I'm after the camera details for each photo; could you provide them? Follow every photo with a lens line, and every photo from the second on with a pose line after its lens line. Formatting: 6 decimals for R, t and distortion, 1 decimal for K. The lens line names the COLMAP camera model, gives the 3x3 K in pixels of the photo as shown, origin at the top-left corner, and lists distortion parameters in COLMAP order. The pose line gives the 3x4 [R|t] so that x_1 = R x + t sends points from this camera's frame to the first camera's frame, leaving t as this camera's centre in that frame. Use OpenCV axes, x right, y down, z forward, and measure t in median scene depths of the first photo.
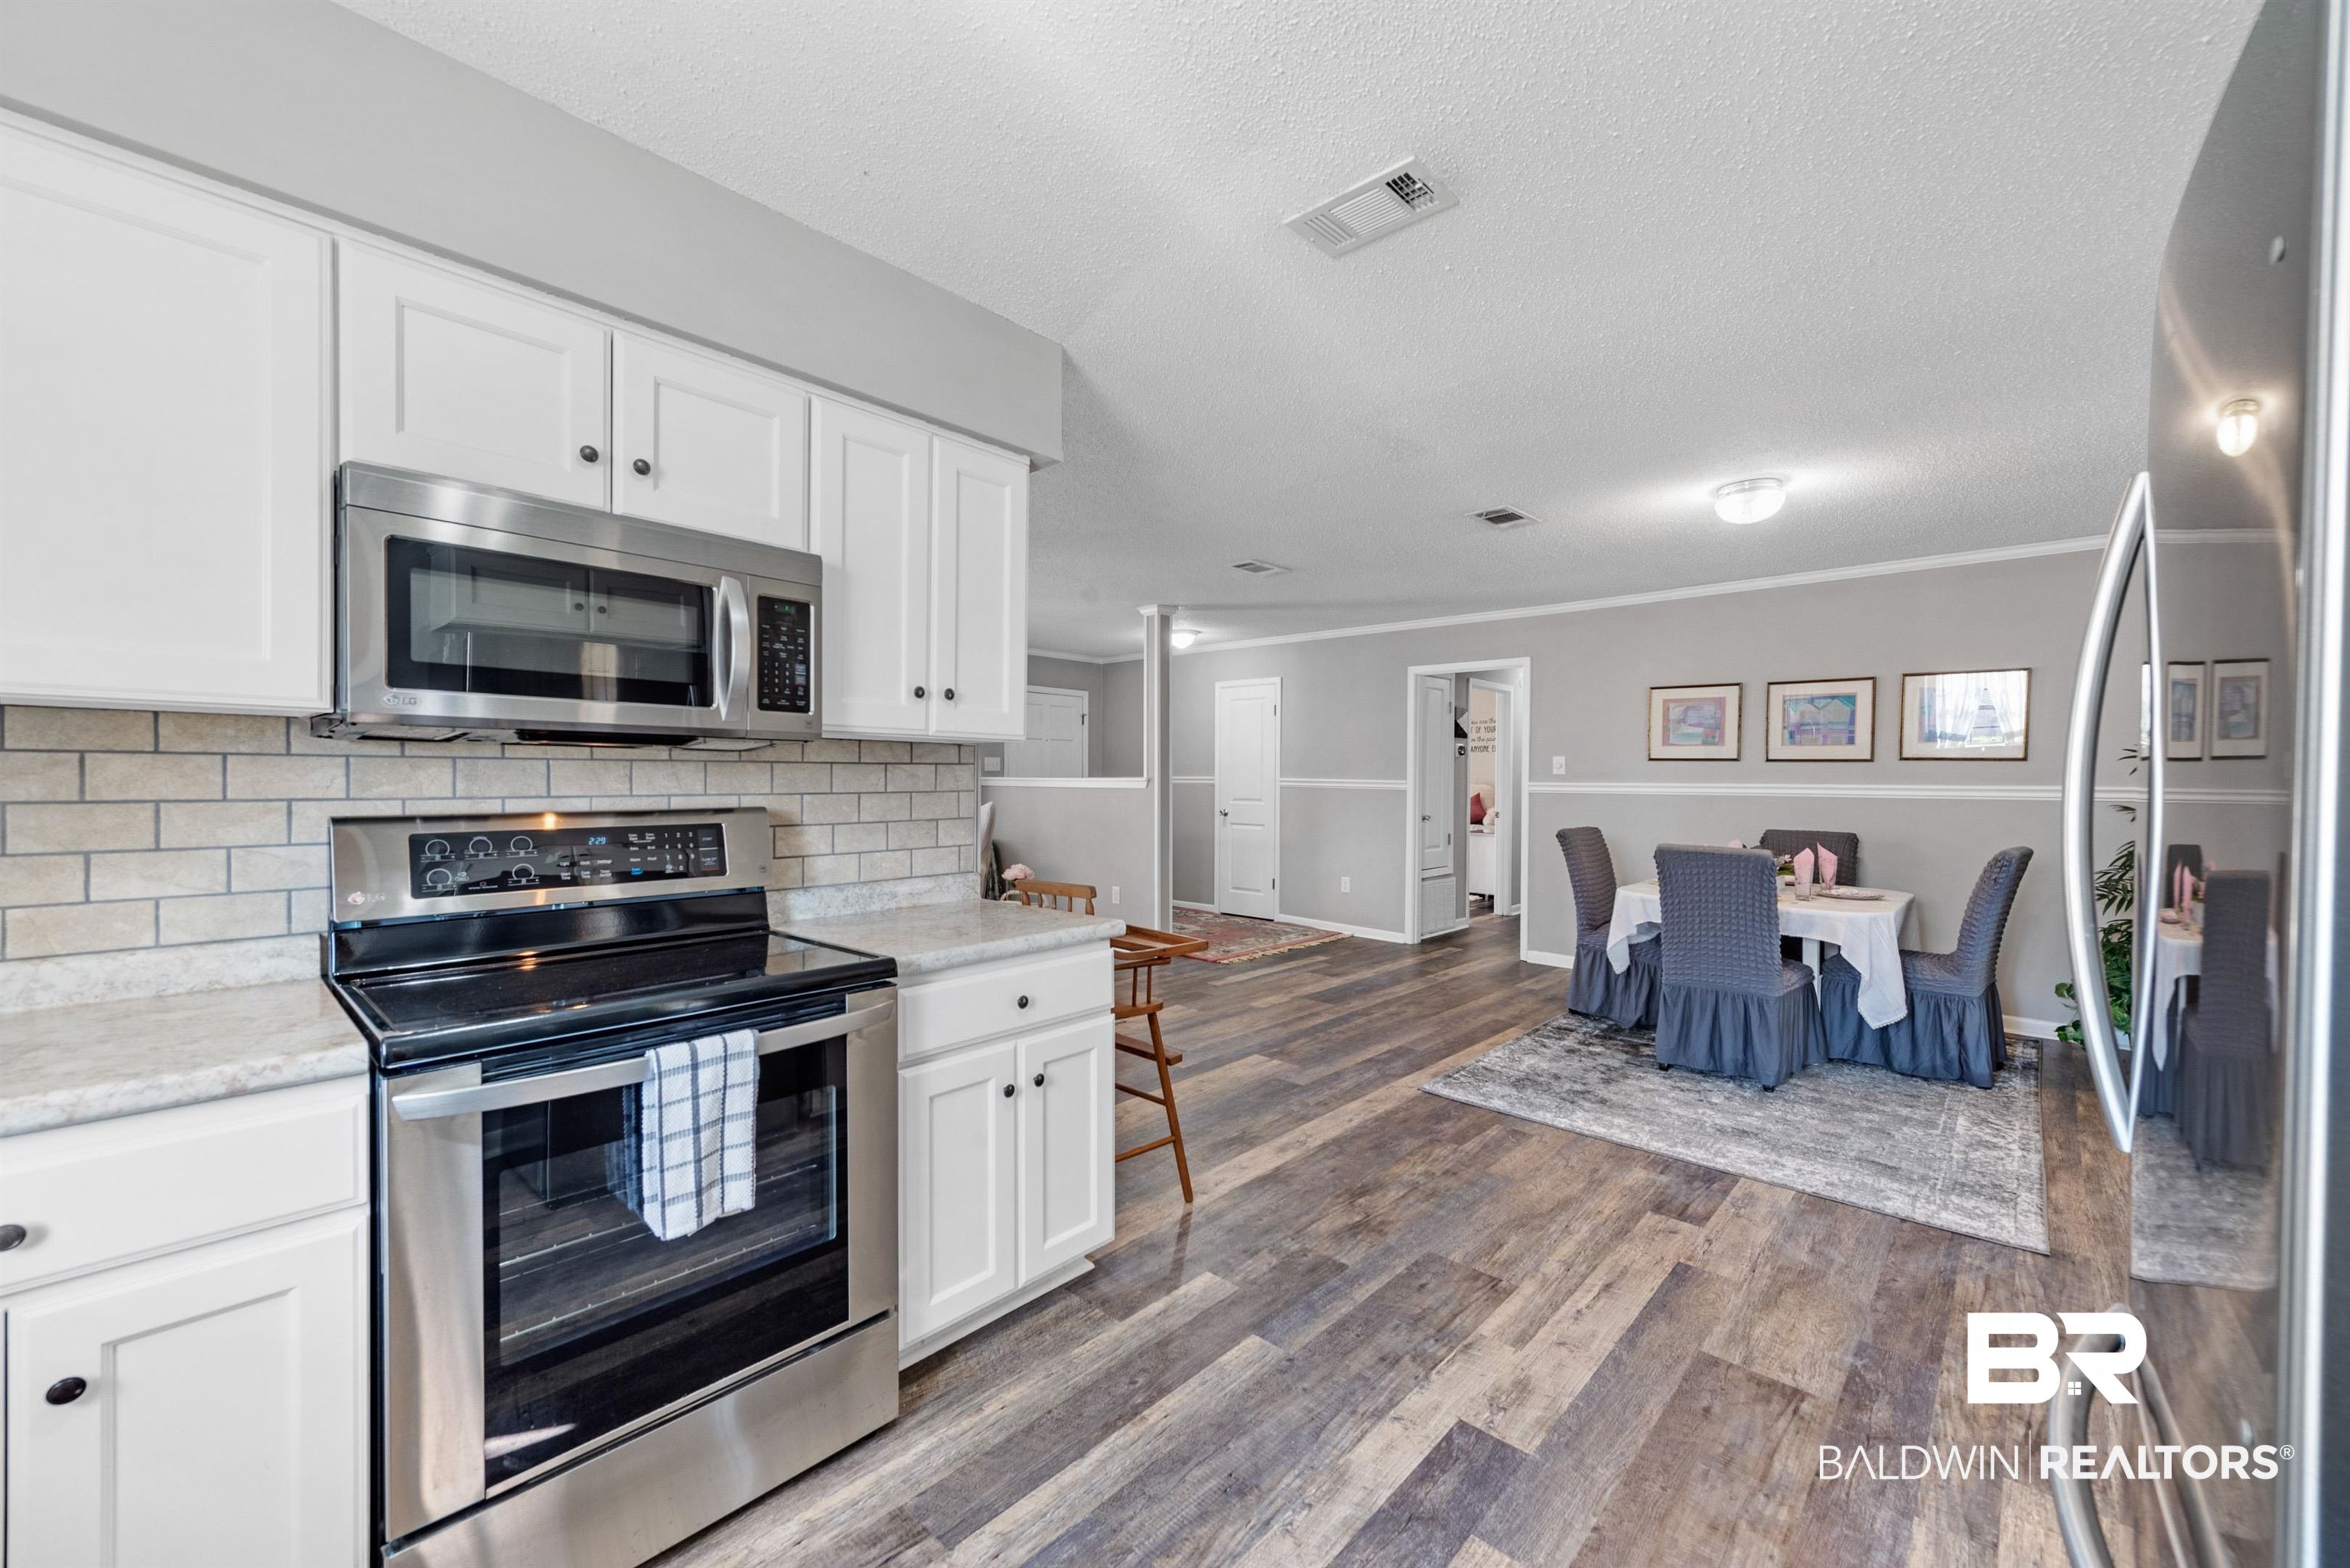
lens RADIAL K [[919.4, 0, 1175.0], [0, 919.4, 784.0], [0, 0, 1]] dist [0.022419, -0.006029]
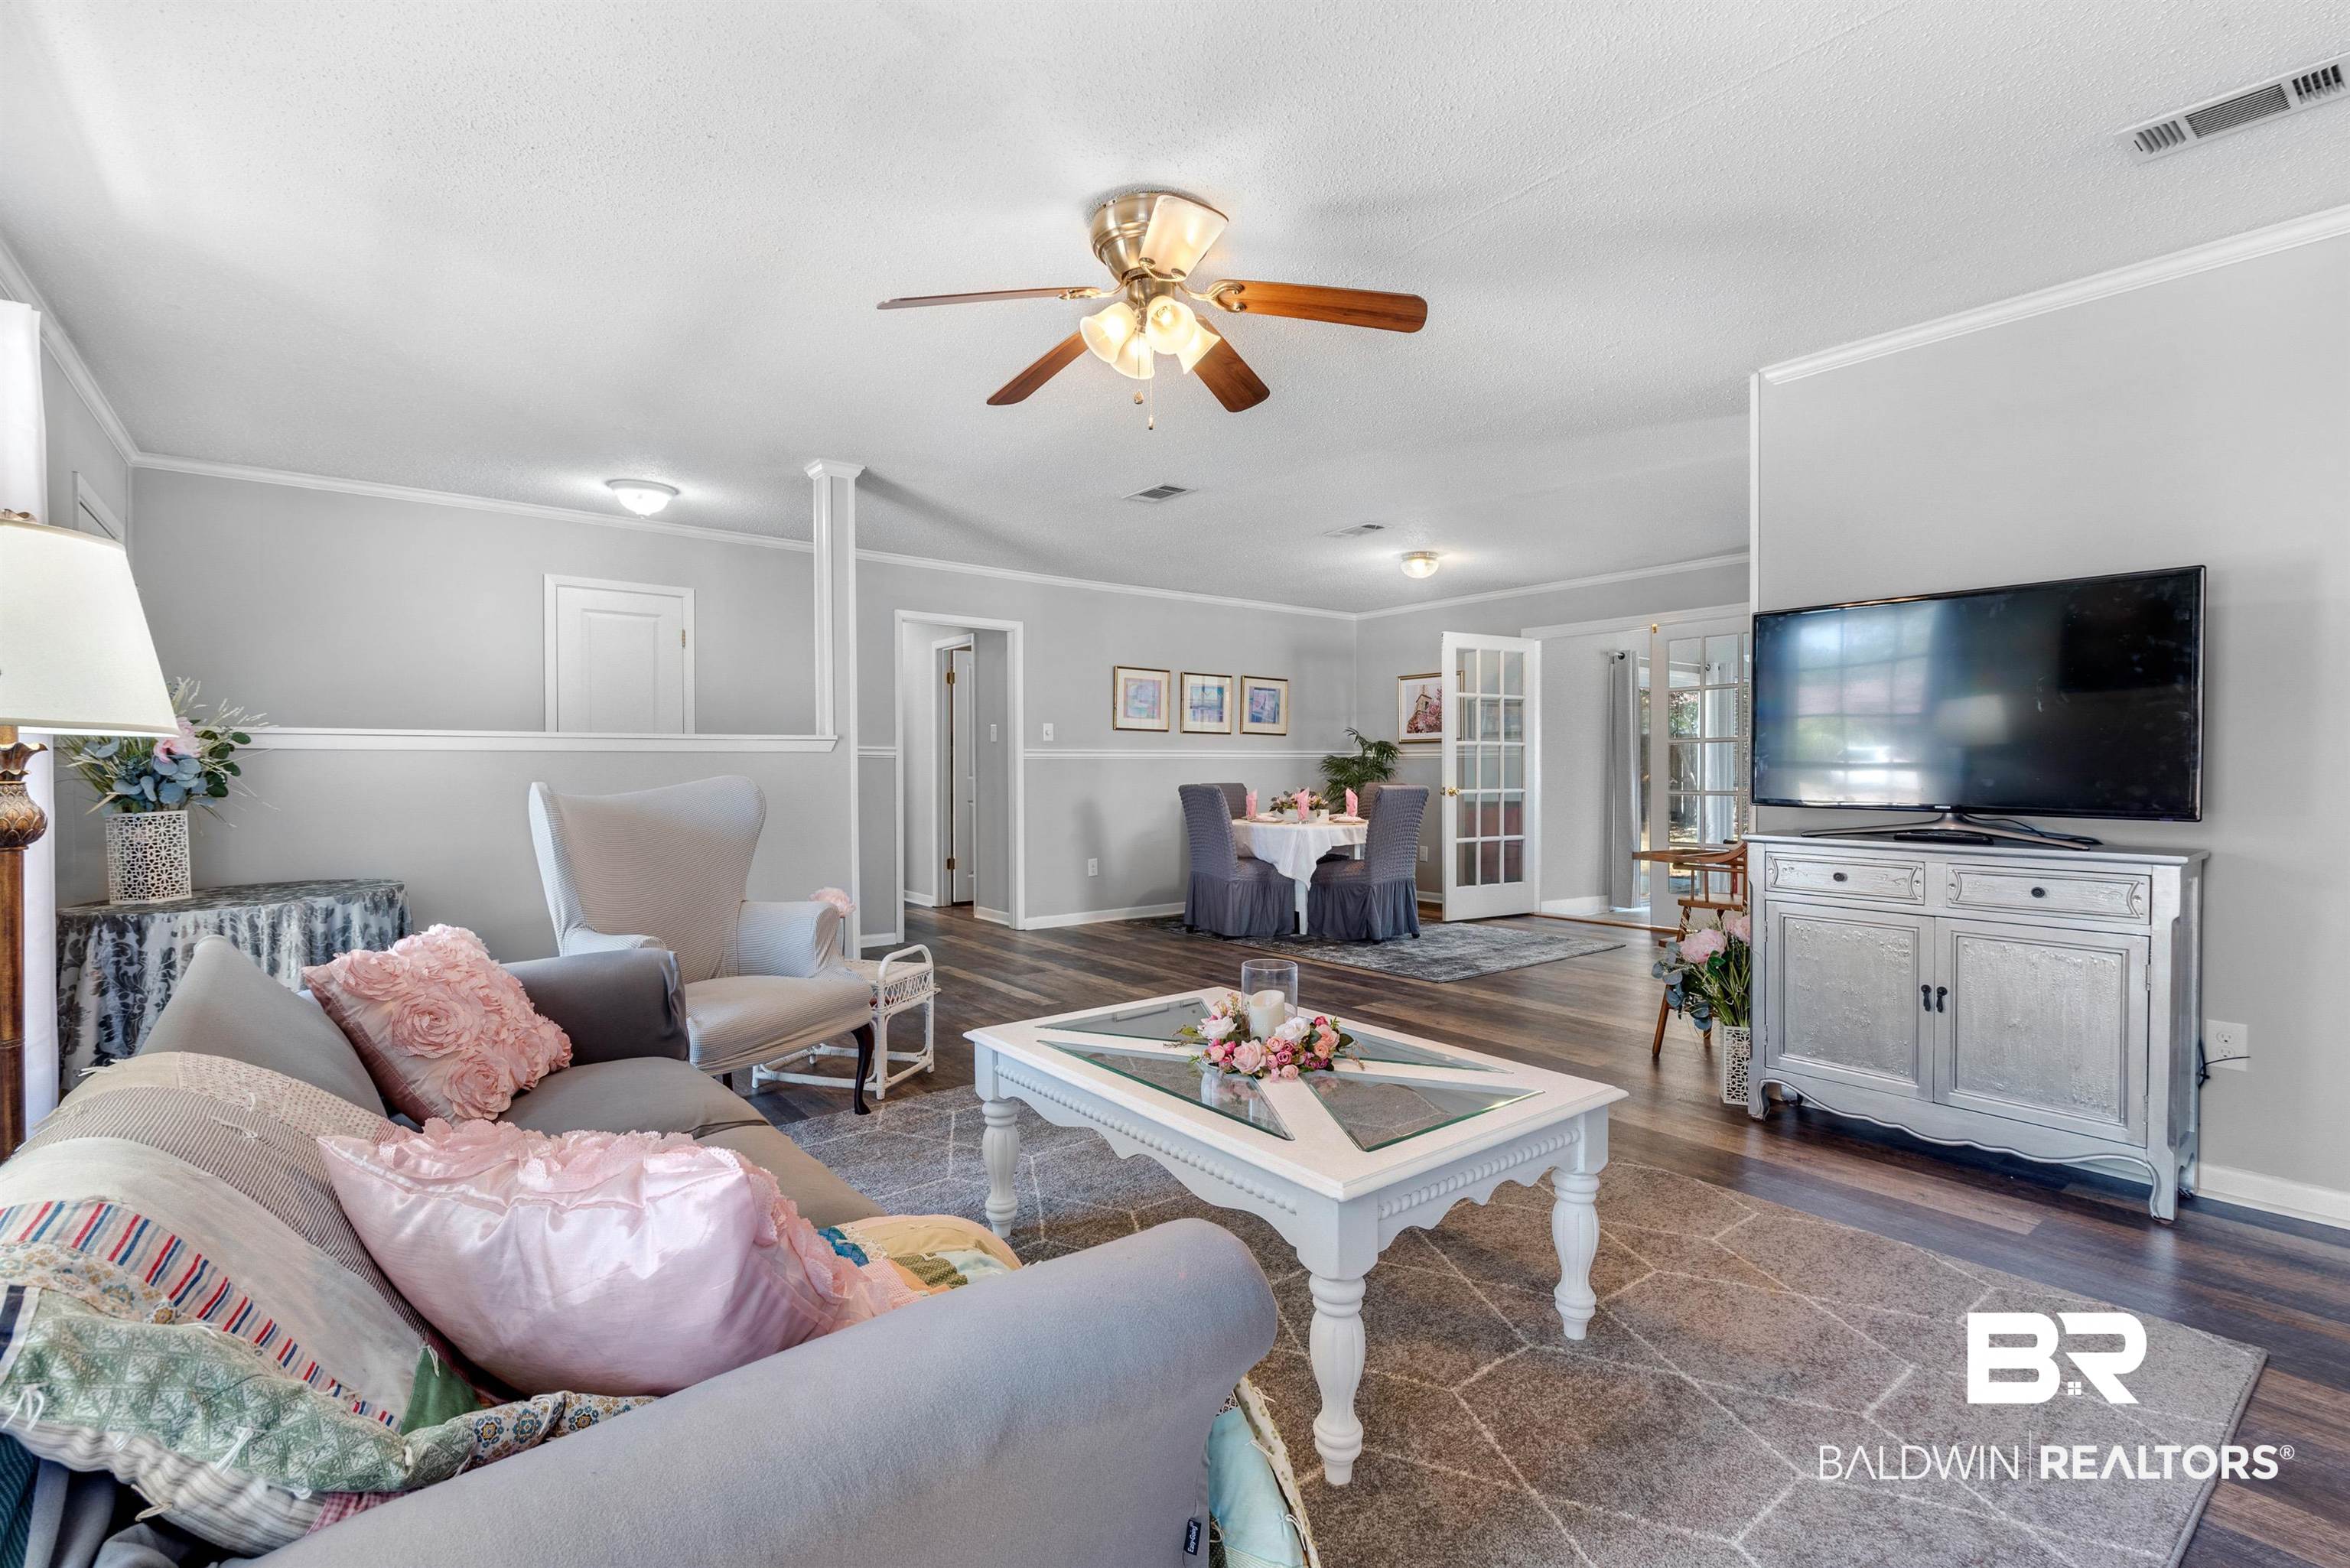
lens RADIAL K [[1055.9, 0, 1175.0], [0, 1055.9, 784.0], [0, 0, 1]] dist [0.000869, 0.000058]
pose [[0.150384, -0.021944, 0.988384, -1.339741], [0.012164, 0.999719, 0.020345, 0.028455], [-0.988553, 0.008963, 0.150608, 1.250916]]
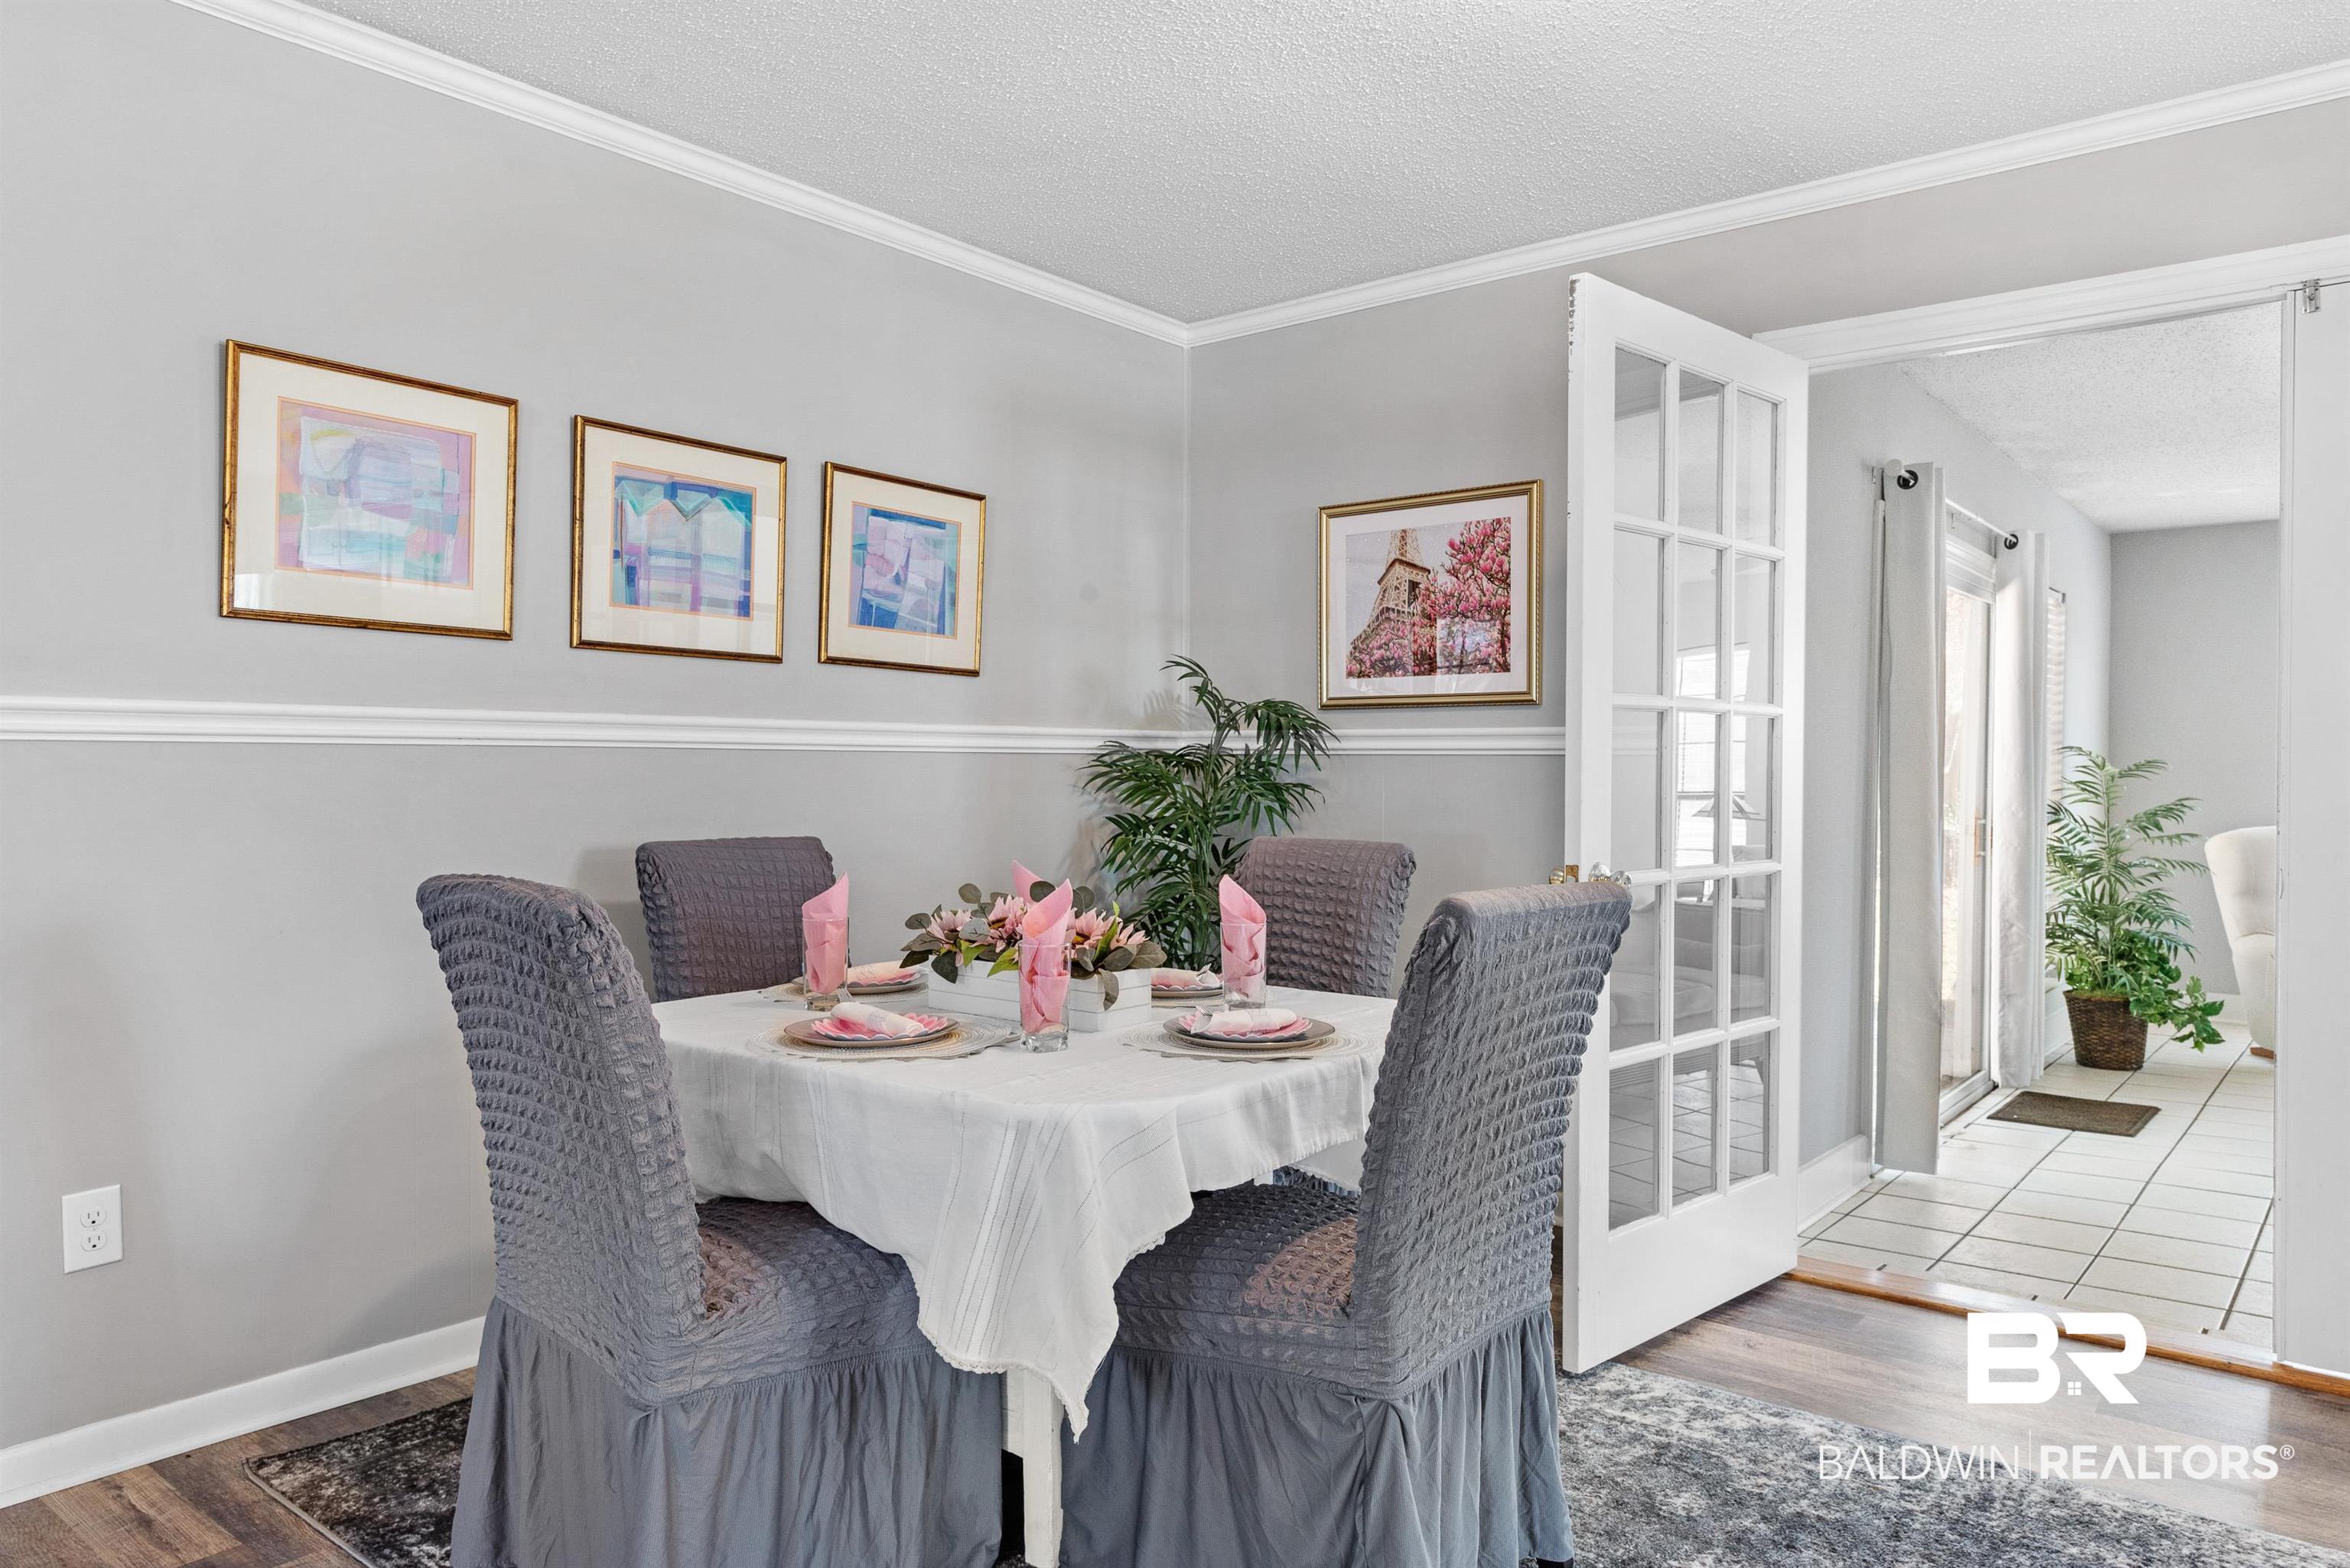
lens RADIAL K [[1535.1, 0, 1168.9], [0, 1535.1, 784.4], [0, 0, 1]] dist [0.034900, -0.036283]
pose [[-0.069060, -0.018147, 0.997447, 0.084177], [0.002453, 0.999828, 0.018361, 0.026226], [-0.997609, 0.003715, -0.069004, 1.307124]]
